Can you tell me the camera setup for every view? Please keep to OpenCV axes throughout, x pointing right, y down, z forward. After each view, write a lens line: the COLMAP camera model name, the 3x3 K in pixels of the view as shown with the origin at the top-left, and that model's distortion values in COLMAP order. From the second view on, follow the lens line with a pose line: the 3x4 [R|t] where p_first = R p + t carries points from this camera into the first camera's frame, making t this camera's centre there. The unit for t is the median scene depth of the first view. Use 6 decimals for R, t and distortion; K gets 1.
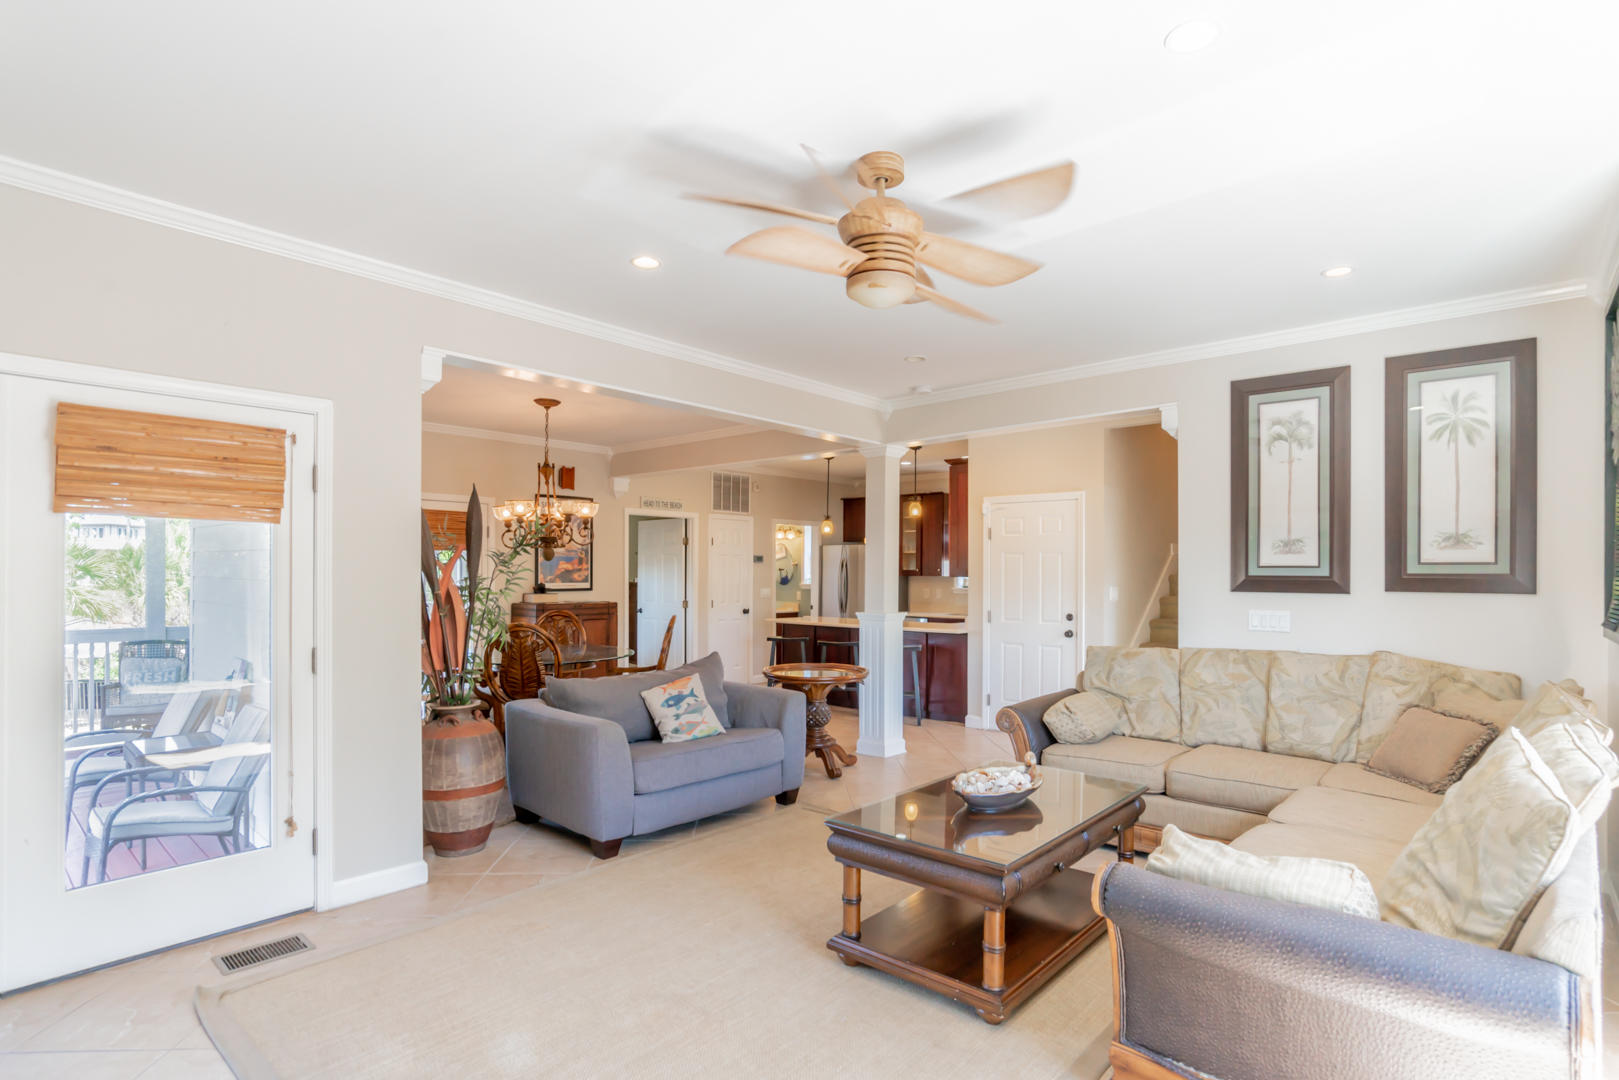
lens RADIAL K [[820.6, 0, 811.4], [0, 820.6, 557.0], [0, 0, 1]] dist [-0.044168, 0.005423]
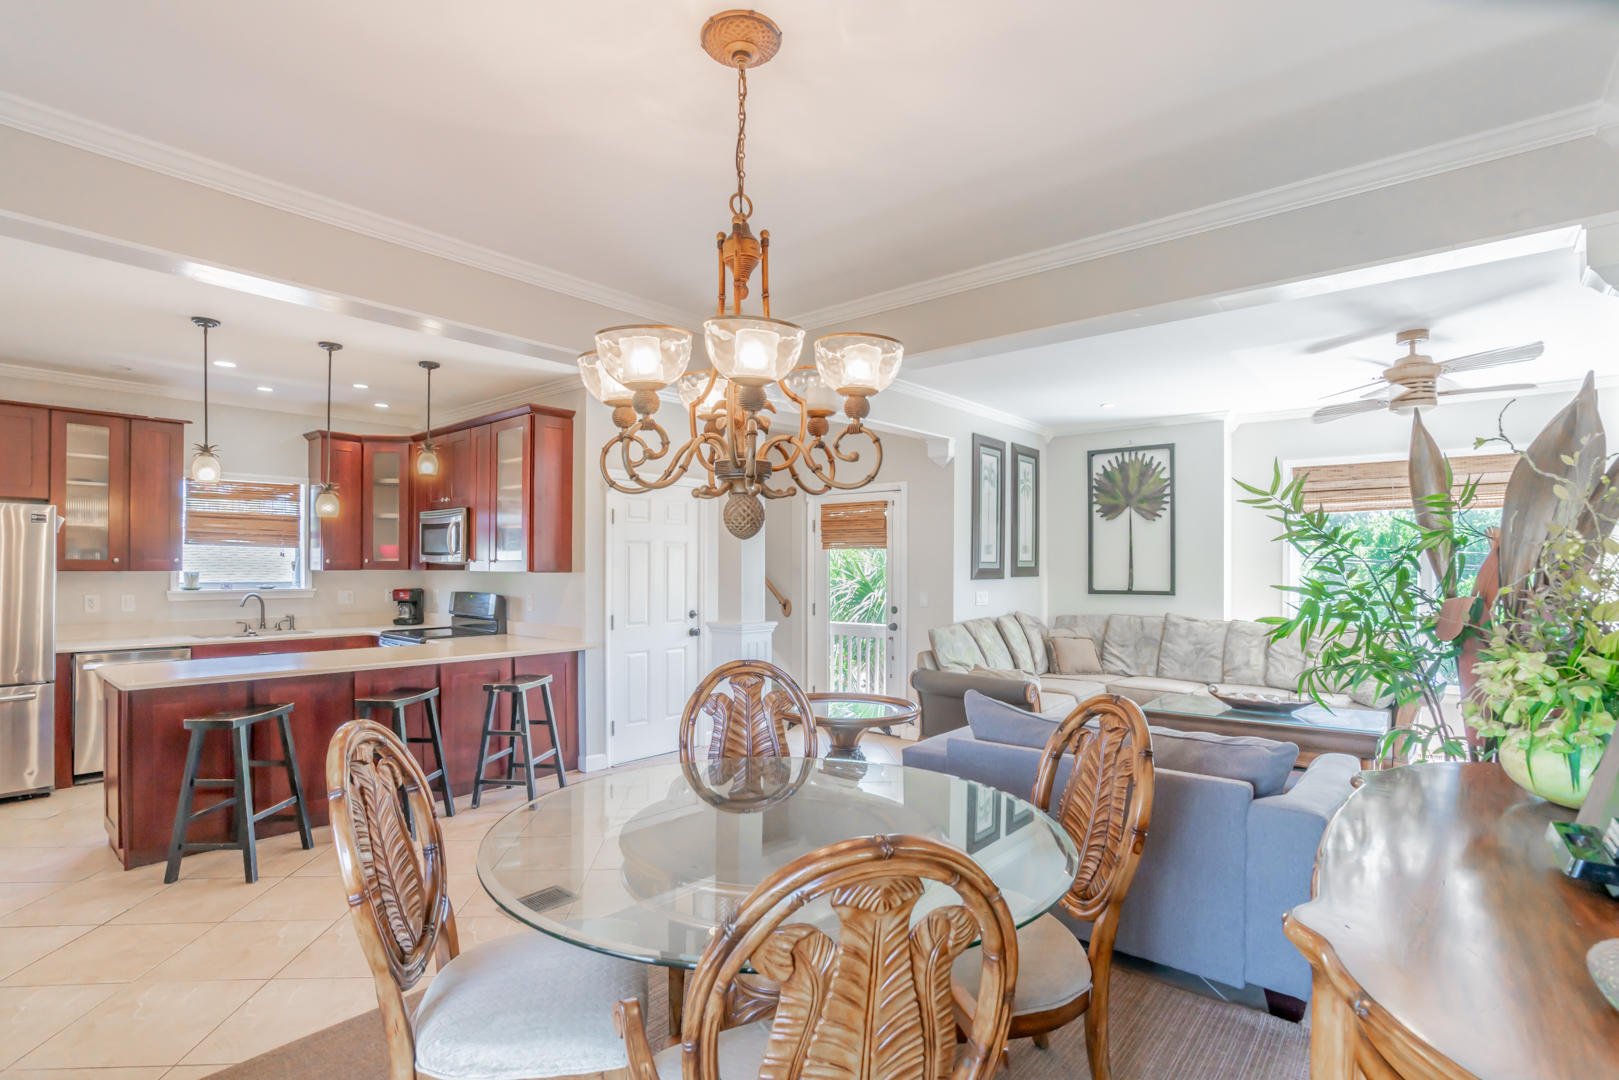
lens RADIAL K [[763.1, 0, 815.0], [0, 763.1, 574.7], [0, 0, 1]] dist [-0.038591, 0.003213]
pose [[-0.024082, -0.015202, 0.999594, -0.362618], [-0.023873, 0.999608, 0.014627, 0.008304], [-0.999425, -0.023511, -0.024435, 0.581406]]
